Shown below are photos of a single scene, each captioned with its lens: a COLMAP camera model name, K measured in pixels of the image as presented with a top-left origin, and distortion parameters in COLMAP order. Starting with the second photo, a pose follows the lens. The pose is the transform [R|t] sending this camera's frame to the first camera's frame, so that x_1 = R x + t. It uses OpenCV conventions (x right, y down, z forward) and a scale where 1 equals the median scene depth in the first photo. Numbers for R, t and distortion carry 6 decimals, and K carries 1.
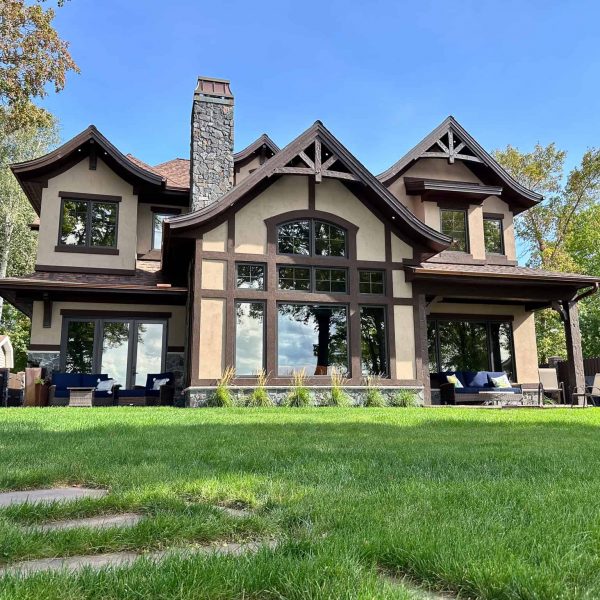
lens RADIAL K [[553.2, 0, 300.0], [0, 553.2, 300.0], [0, 0, 1]] dist [0.124582, -0.242341]
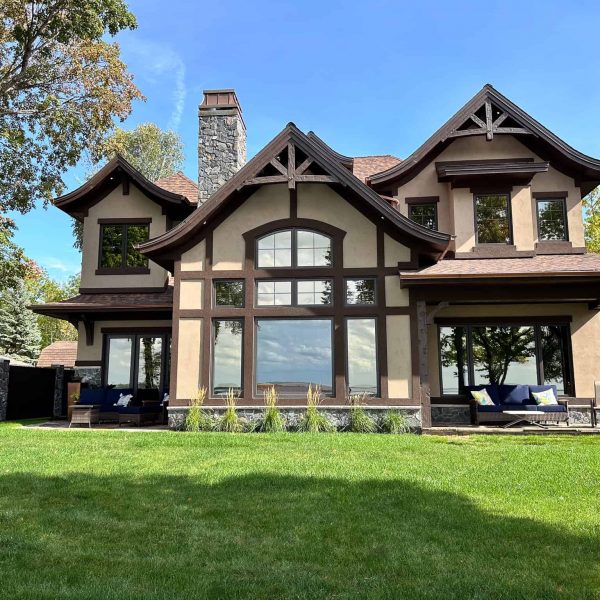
lens RADIAL K [[561.0, 0, 300.0], [0, 561.0, 300.0], [0, 0, 1]] dist [0.145269, -0.255128]
pose [[0.945054, -0.047419, -0.323457, 0.325206], [0.056225, 0.998257, 0.017927, -0.038648], [0.322043, -0.035128, 0.946073, 0.089065]]
